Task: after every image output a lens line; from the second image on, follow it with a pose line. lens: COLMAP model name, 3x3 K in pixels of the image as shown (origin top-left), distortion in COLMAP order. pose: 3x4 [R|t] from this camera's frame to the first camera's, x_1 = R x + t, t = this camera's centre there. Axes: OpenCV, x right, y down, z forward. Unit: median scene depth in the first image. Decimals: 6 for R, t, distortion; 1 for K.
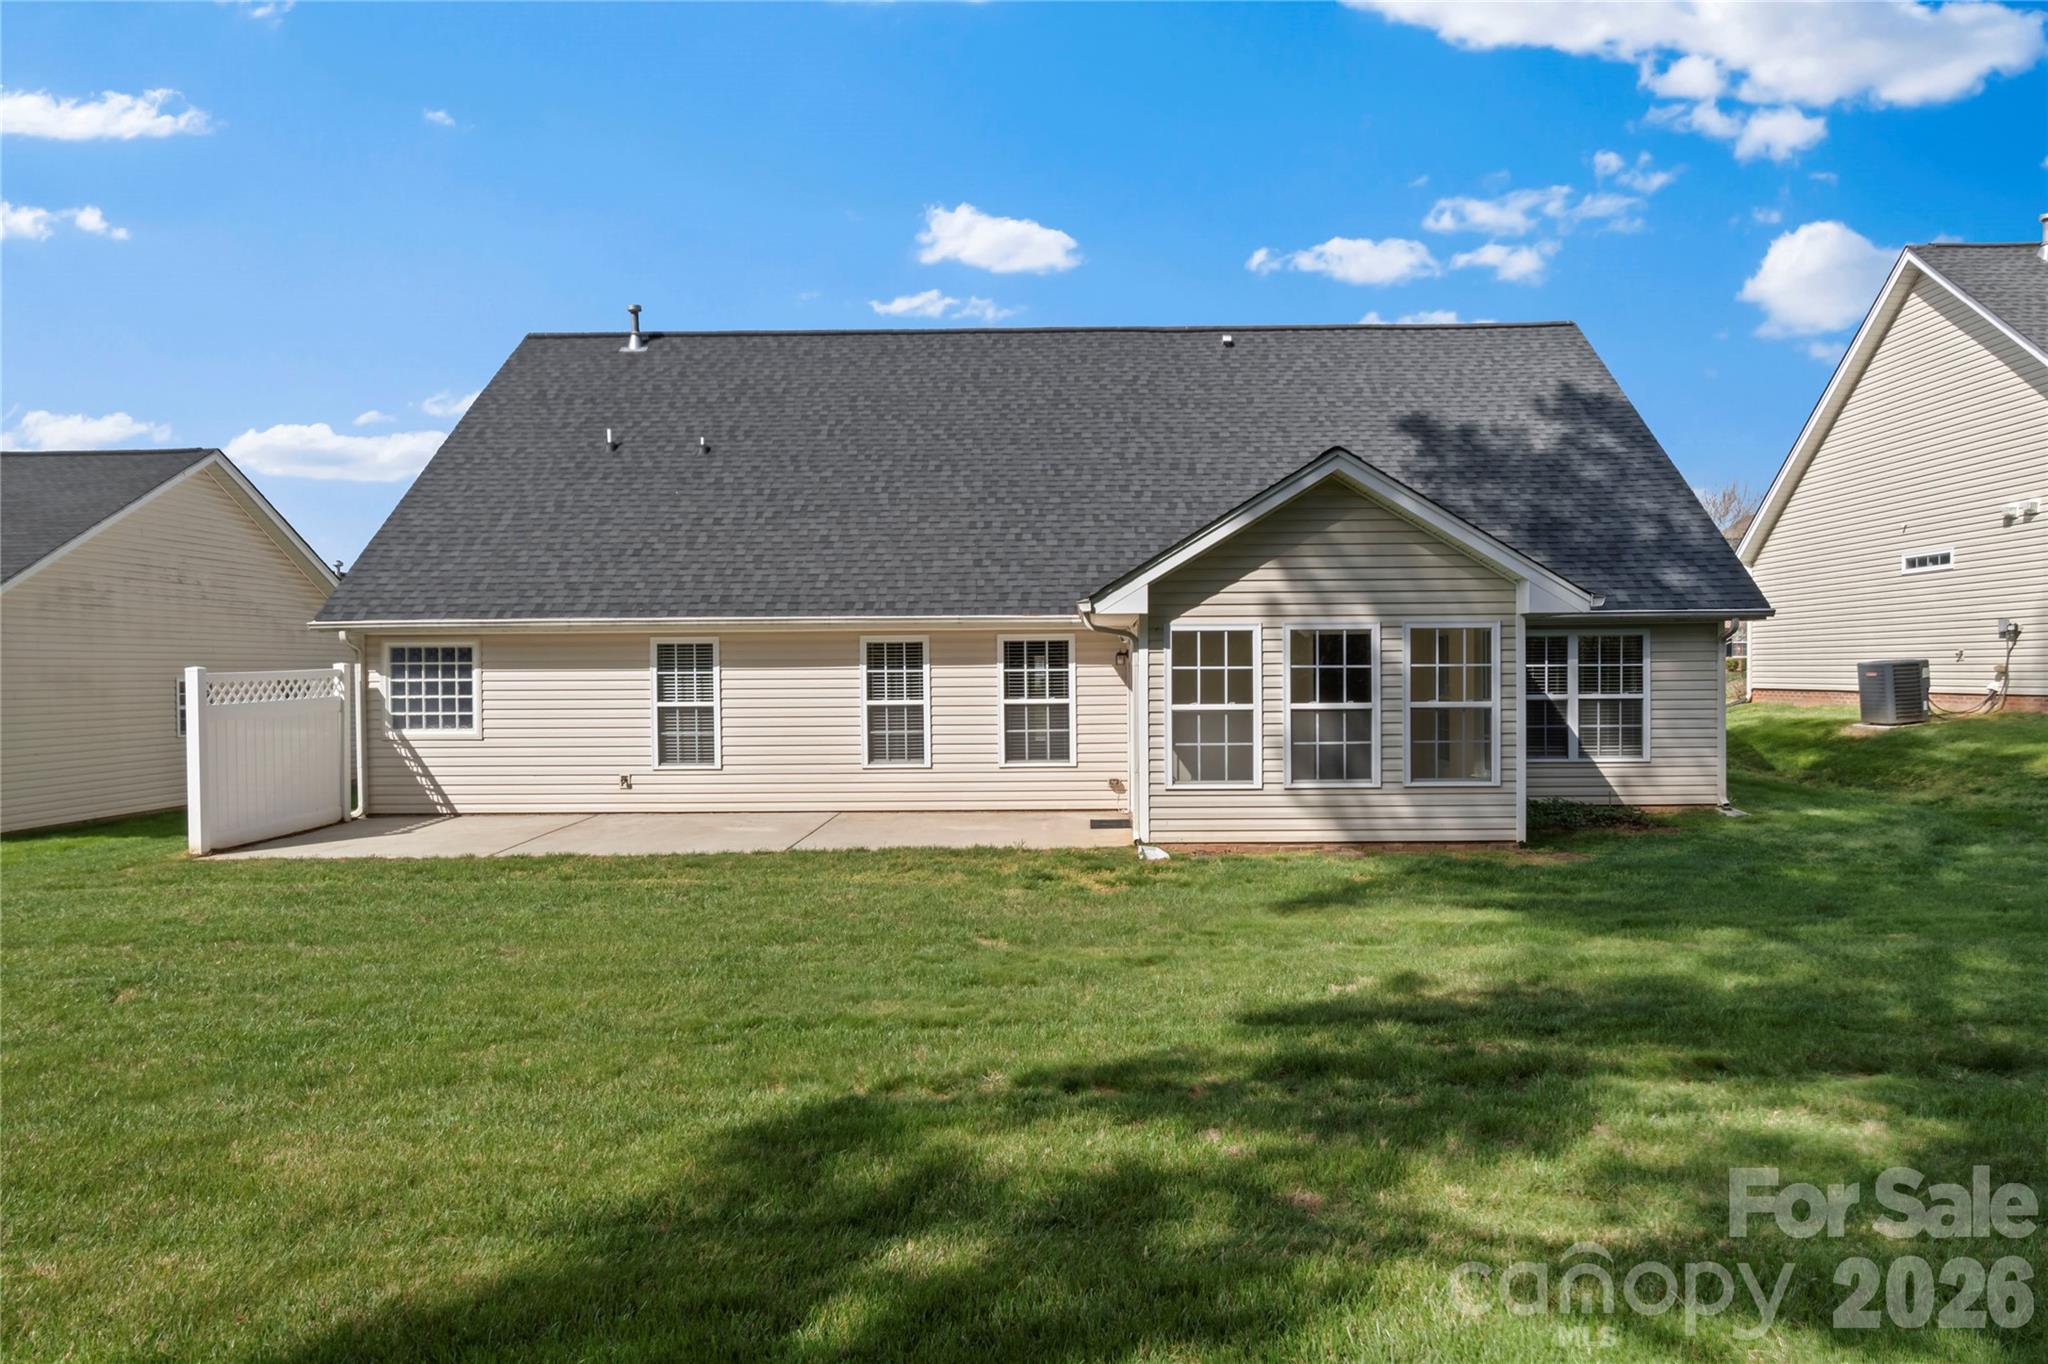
lens RADIAL K [[1236.2, 0, 1032.0], [0, 1236.2, 673.5], [0, 0, 1]] dist [-0.002564, 0.000945]
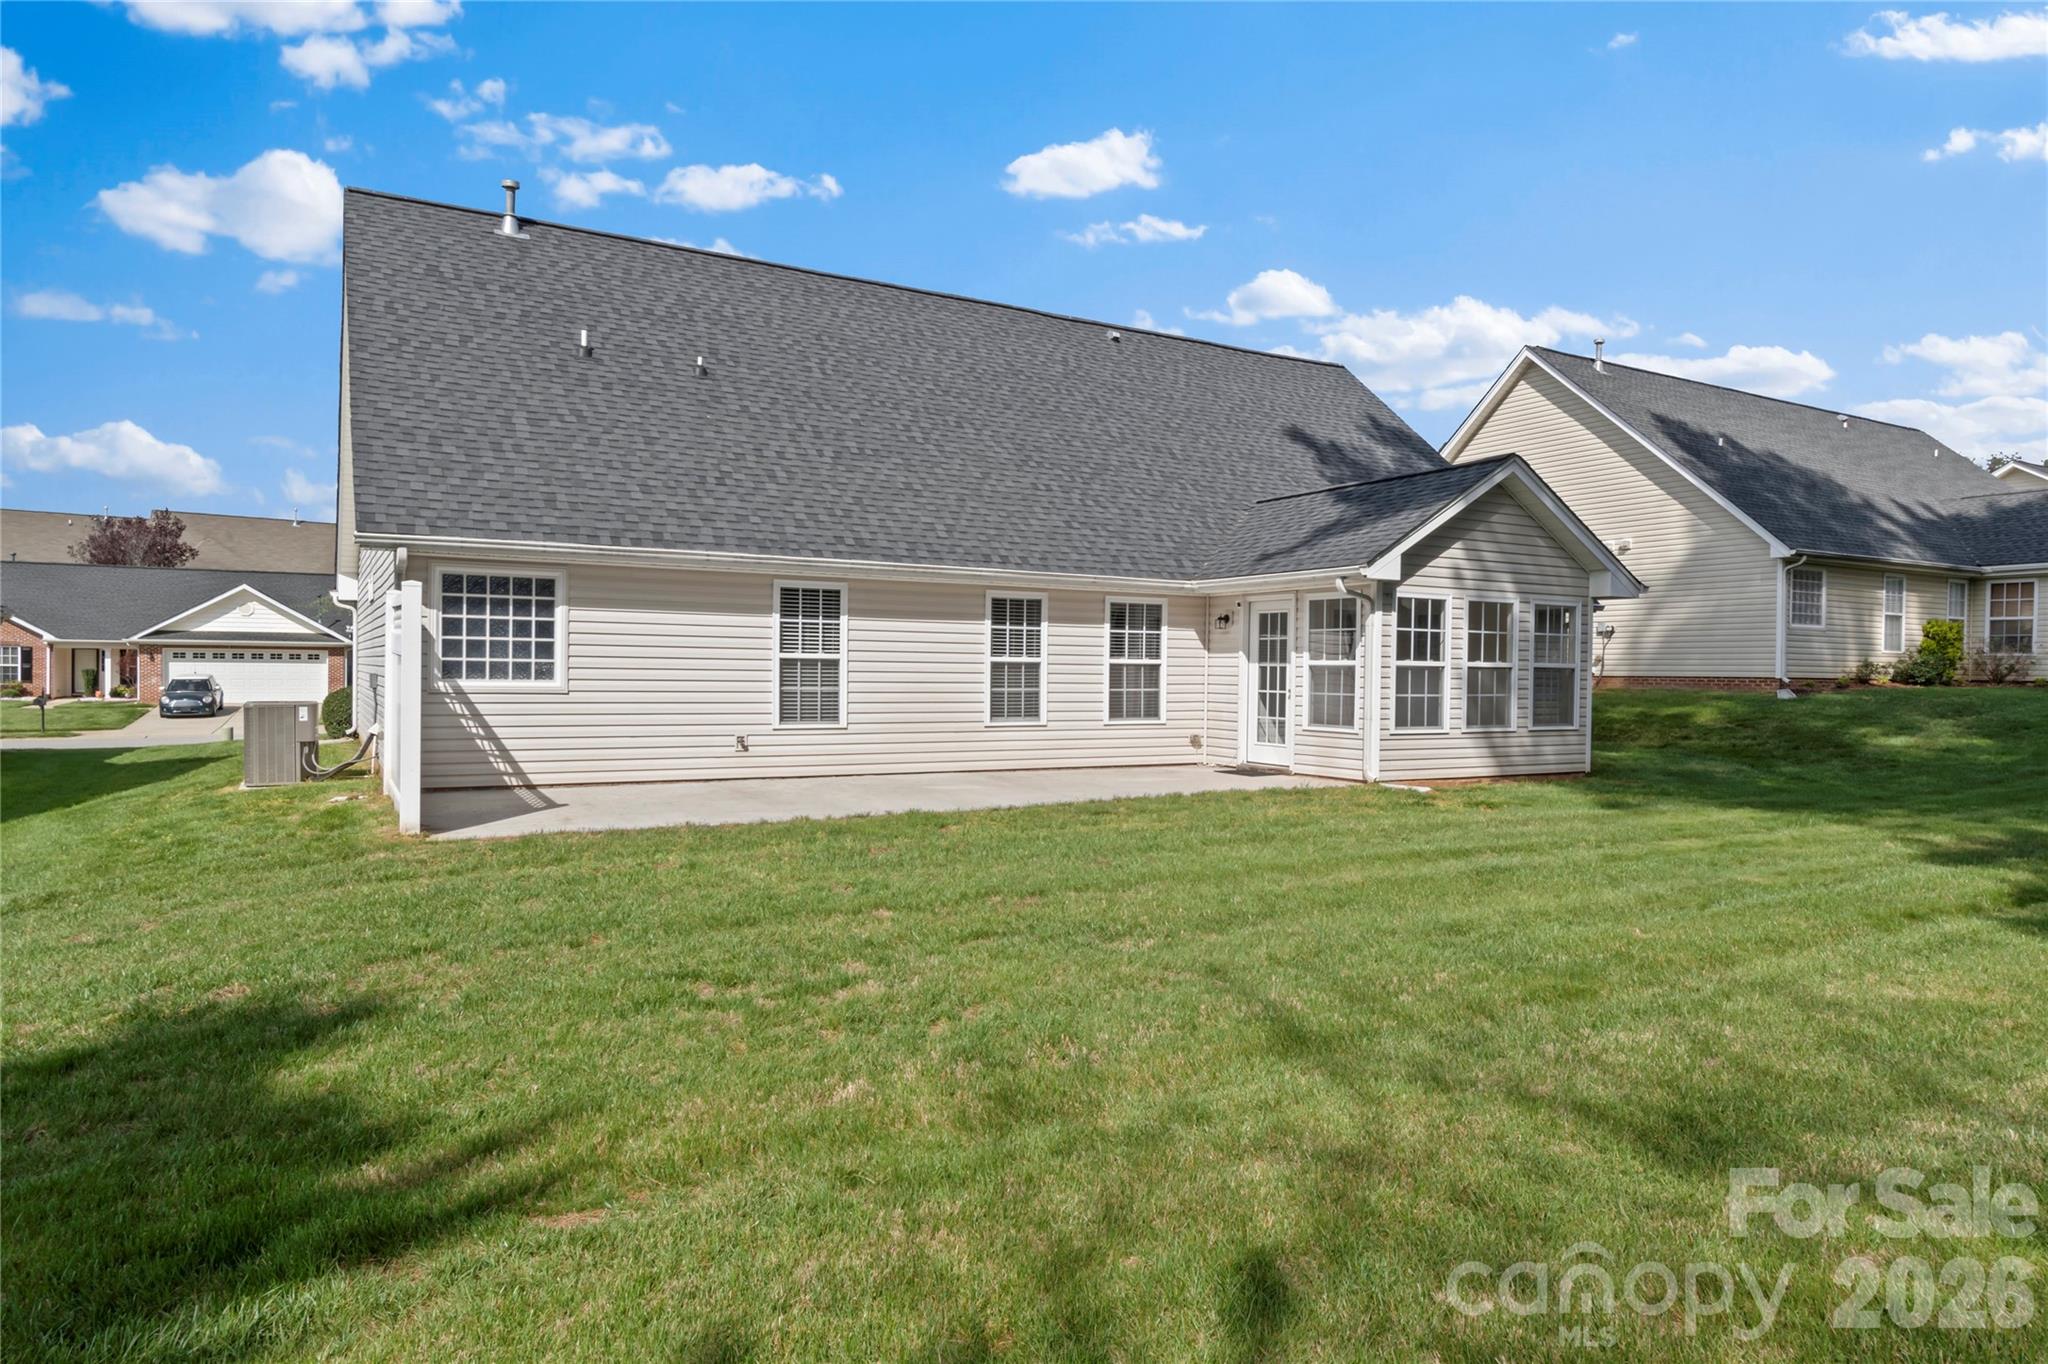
lens RADIAL K [[1236.2, 0, 1030.1], [0, 1236.2, 691.5], [0, 0, 1]] dist [-0.002564, 0.000945]
pose [[0.859350, 0.010622, 0.511277, -0.605003], [-0.019720, 0.999729, 0.012376, 0.036523], [-0.511007, -0.020717, 0.859327, 0.145572]]
